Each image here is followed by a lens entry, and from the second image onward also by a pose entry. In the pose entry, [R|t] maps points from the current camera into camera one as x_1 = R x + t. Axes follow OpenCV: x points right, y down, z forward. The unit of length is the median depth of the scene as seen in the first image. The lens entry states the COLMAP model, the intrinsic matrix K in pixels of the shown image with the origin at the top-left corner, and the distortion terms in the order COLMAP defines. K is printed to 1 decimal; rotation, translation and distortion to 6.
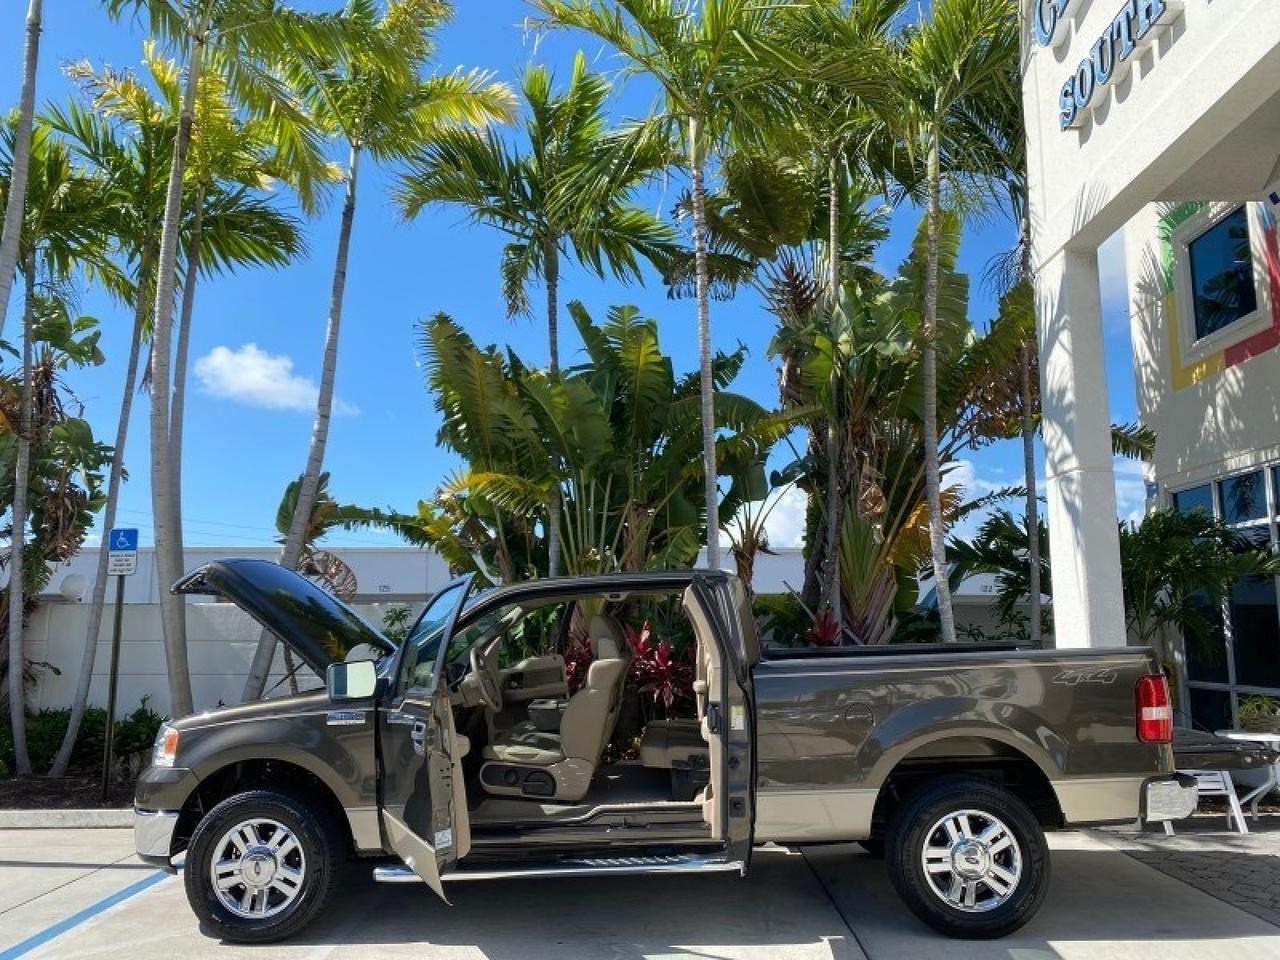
lens RADIAL K [[985.0, 0, 639.0], [0, 985.0, 476.1], [0, 0, 1]] dist [0.018915, -0.019195]
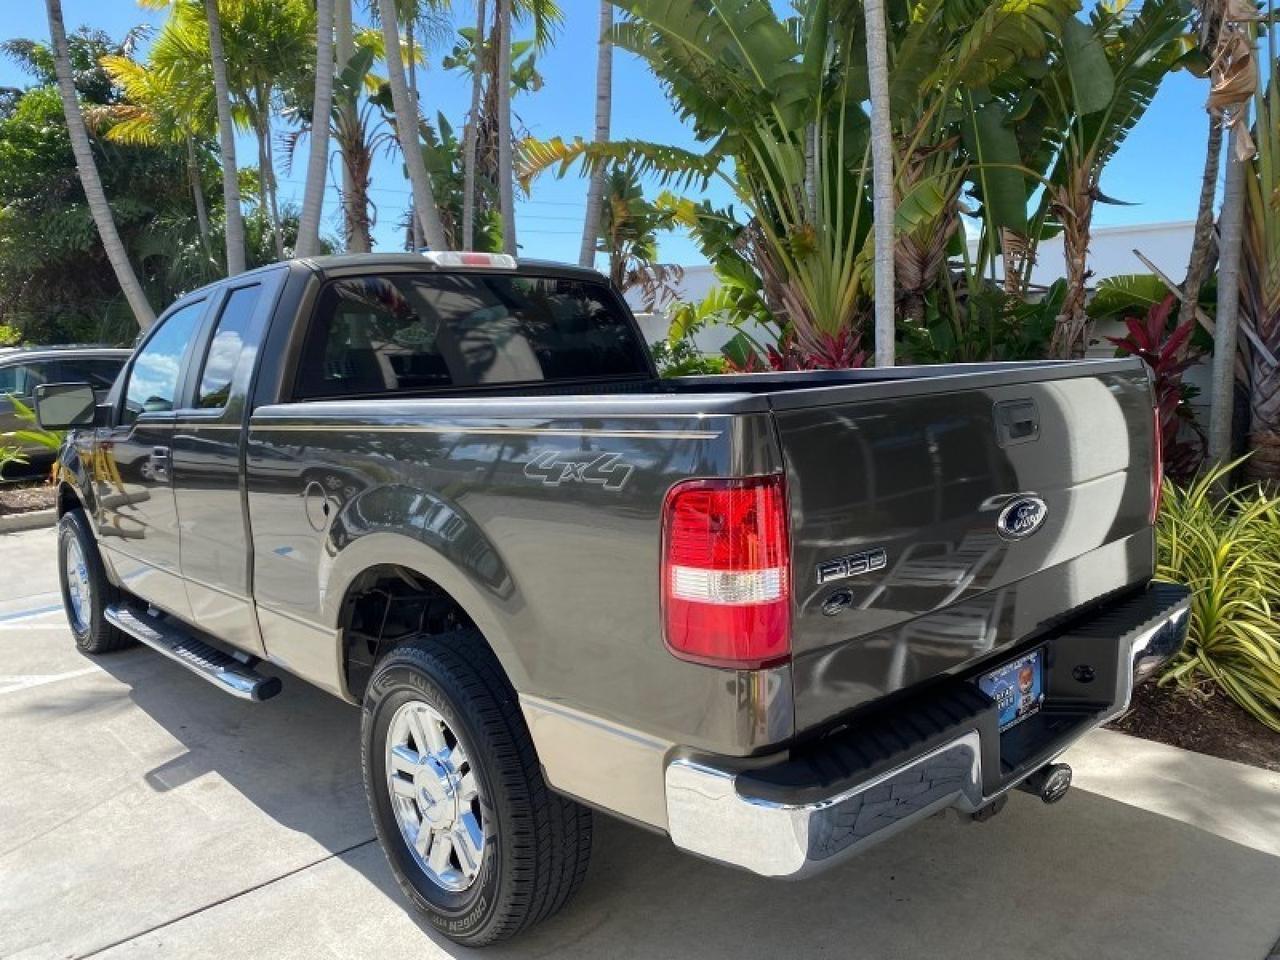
lens RADIAL K [[985.0, 0, 644.2], [0, 985.0, 469.2], [0, 0, 1]] dist [0.018915, -0.019195]
pose [[0.695166, 0.081207, -0.714248, 0.411672], [0.129463, 0.963209, 0.235517, 0.062930], [0.707095, -0.256192, 0.659077, 0.419012]]
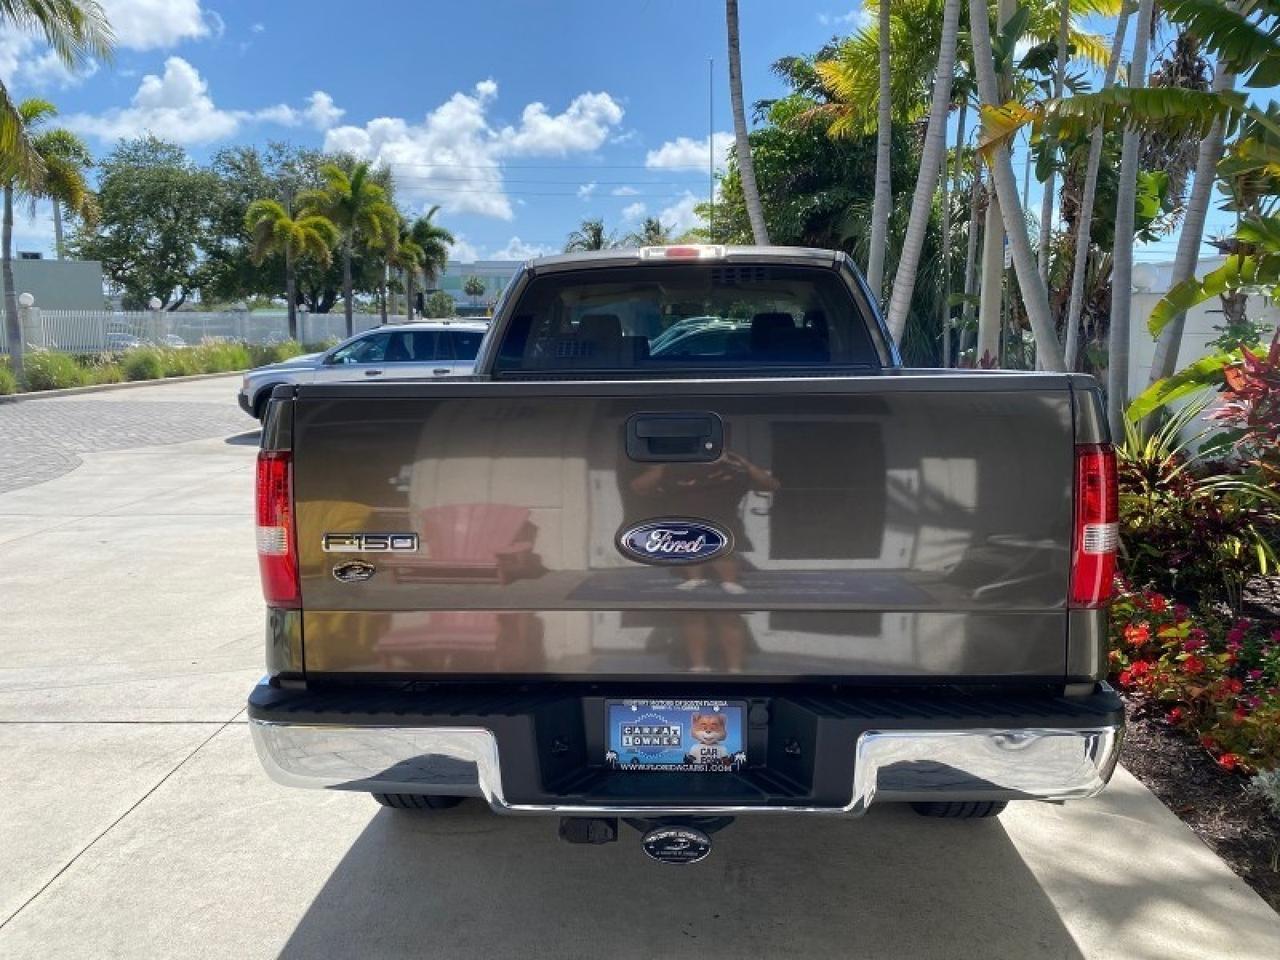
lens RADIAL K [[985.0, 0, 634.8], [0, 985.0, 467.8], [0, 0, 1]] dist [0.018915, -0.019195]
pose [[-0.028014, 0.148652, -0.988493, 0.518344], [0.160681, 0.976691, 0.142324, 0.094868], [0.986609, -0.154845, -0.051247, 0.648036]]
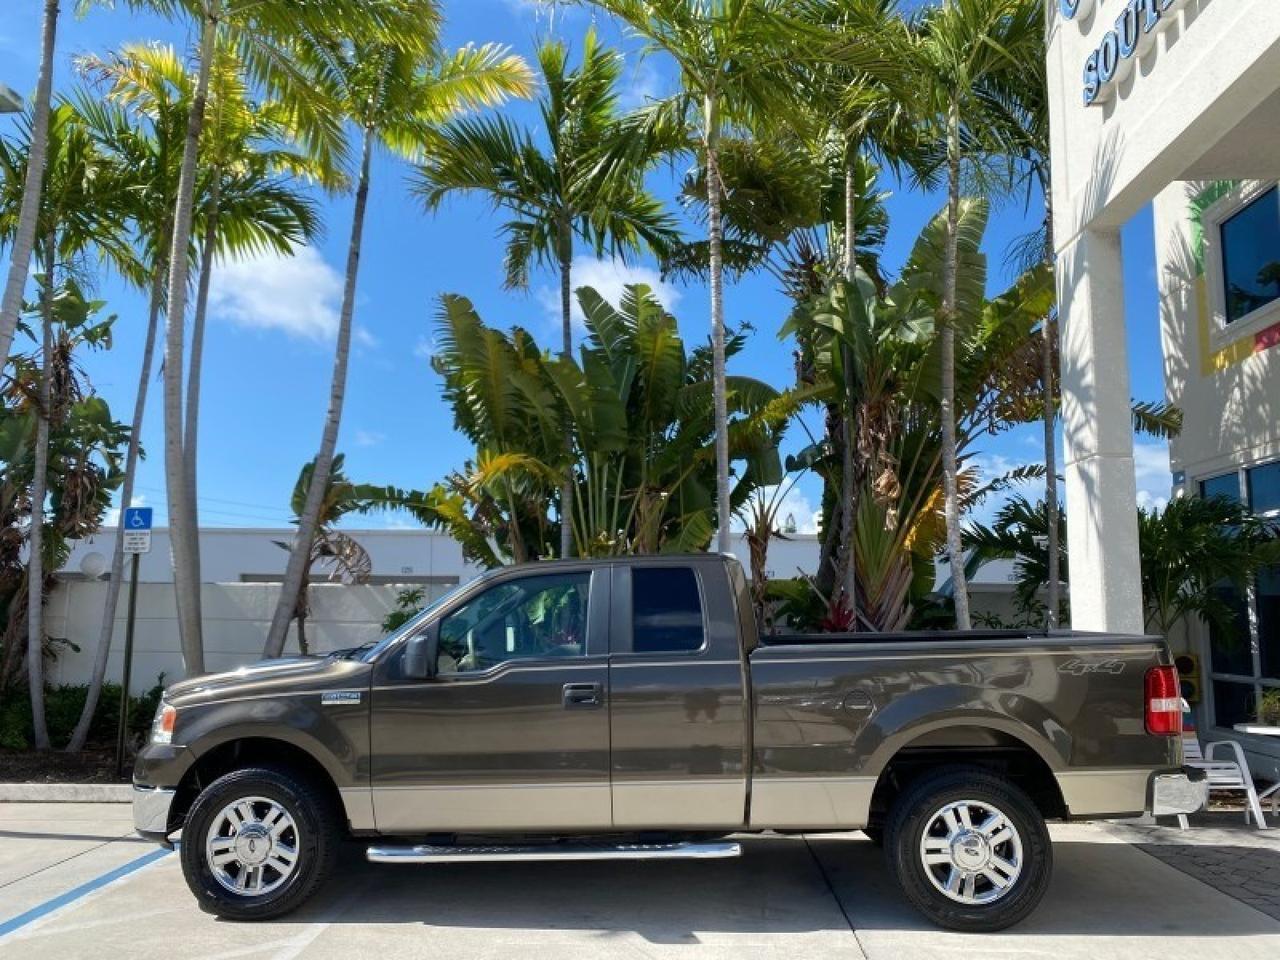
lens RADIAL K [[985.0, 0, 637.4], [0, 985.0, 476.3], [0, 0, 1]] dist [0.018915, -0.019195]
pose [[0.999524, 0.007710, -0.029880, 0.017152], [-0.007255, 0.999857, 0.015297, 0.002078], [0.029994, -0.015073, 0.999436, 0.008460]]
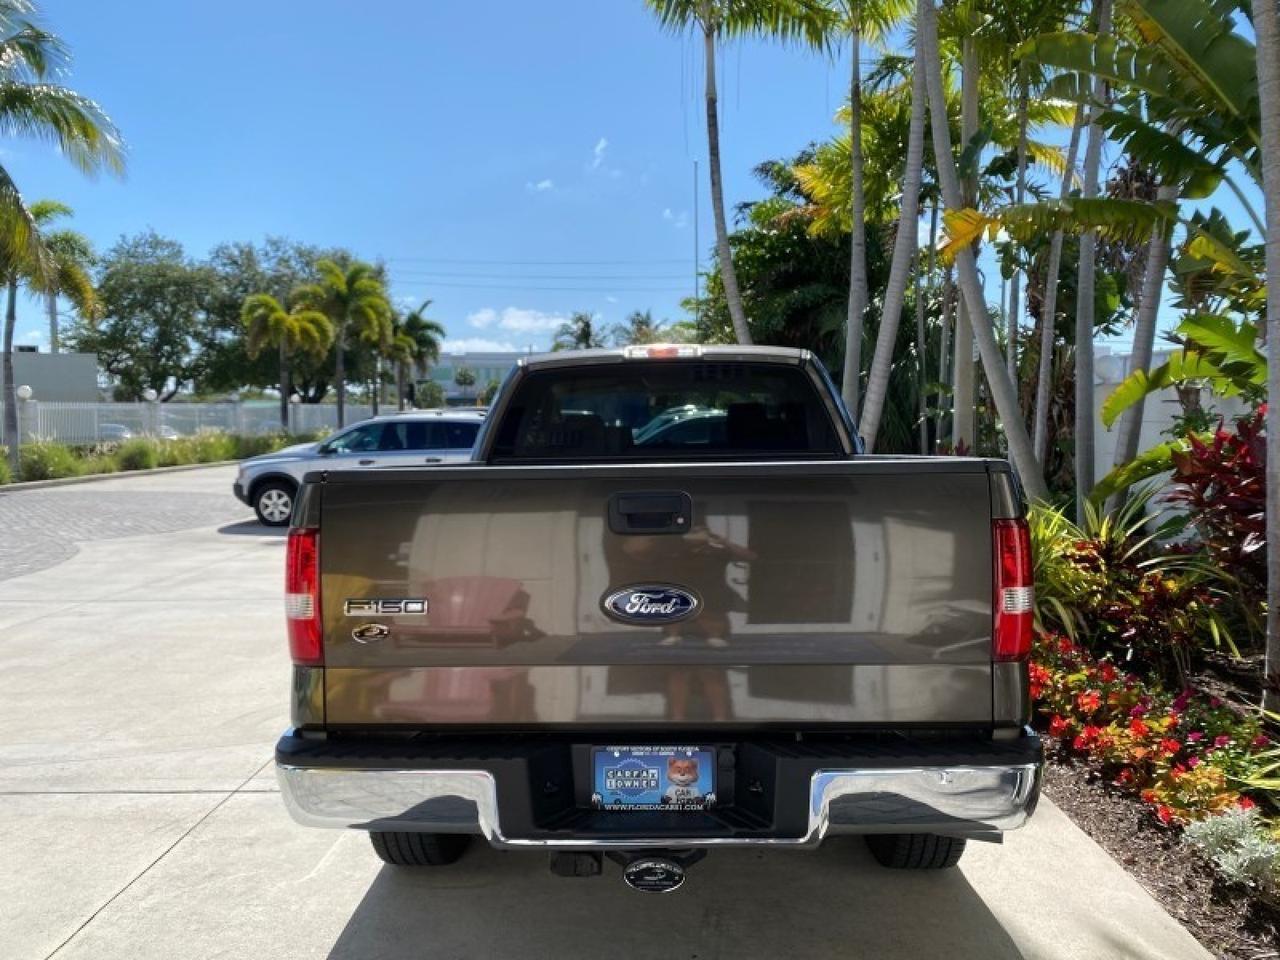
lens RADIAL K [[985.0, 0, 645.5], [0, 985.0, 478.2], [0, 0, 1]] dist [0.018915, -0.019195]
pose [[-0.005702, 0.070253, -0.997513, 0.553733], [0.162822, 0.984282, 0.068391, 0.094049], [0.986639, -0.162027, -0.017051, 0.651065]]
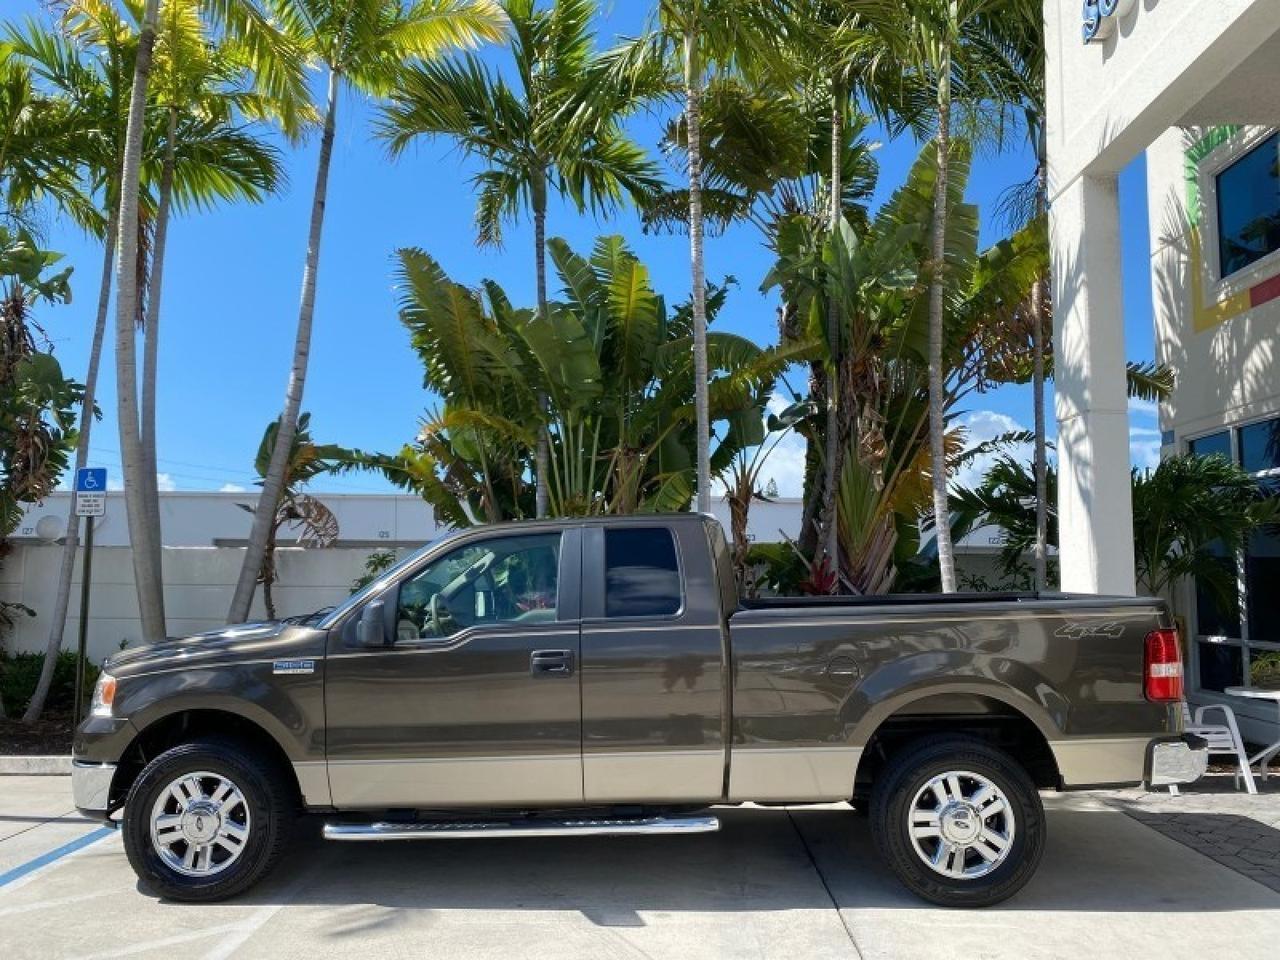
lens RADIAL K [[985.0, 0, 638.2], [0, 985.0, 477.7], [0, 0, 1]] dist [0.018915, -0.019195]
pose [[0.999913, 0.007685, -0.010698, 0.021172], [-0.007121, 0.998634, 0.051759, 0.008685], [0.011081, -0.051678, 0.998602, 0.044481]]
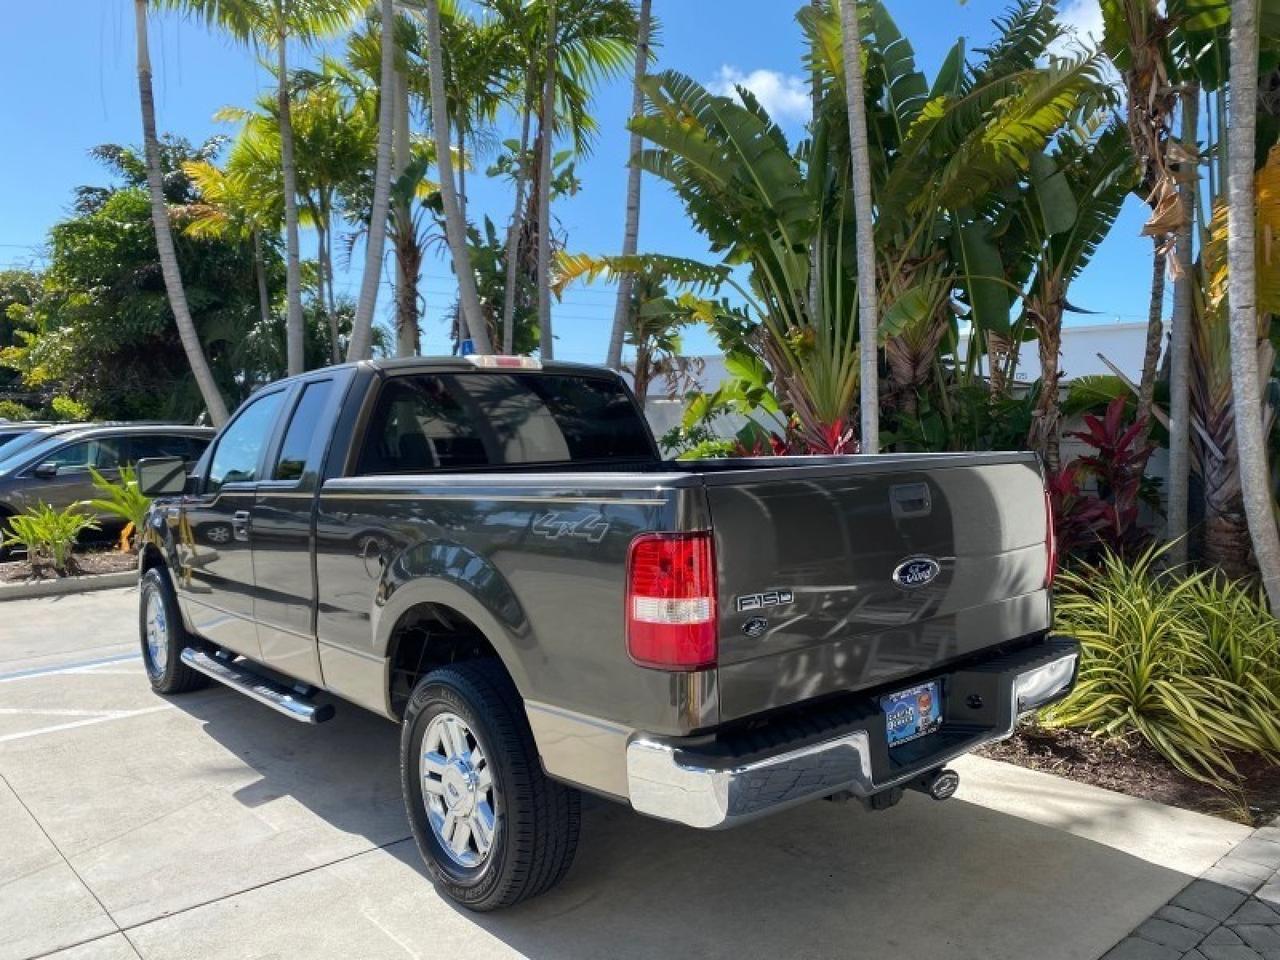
lens RADIAL K [[985.0, 0, 643.3], [0, 985.0, 469.4], [0, 0, 1]] dist [0.018915, -0.019195]
pose [[0.666582, 0.033165, -0.744694, 0.478971], [0.119221, 0.981407, 0.150423, 0.053526], [0.735836, -0.189053, 0.650234, 0.379820]]
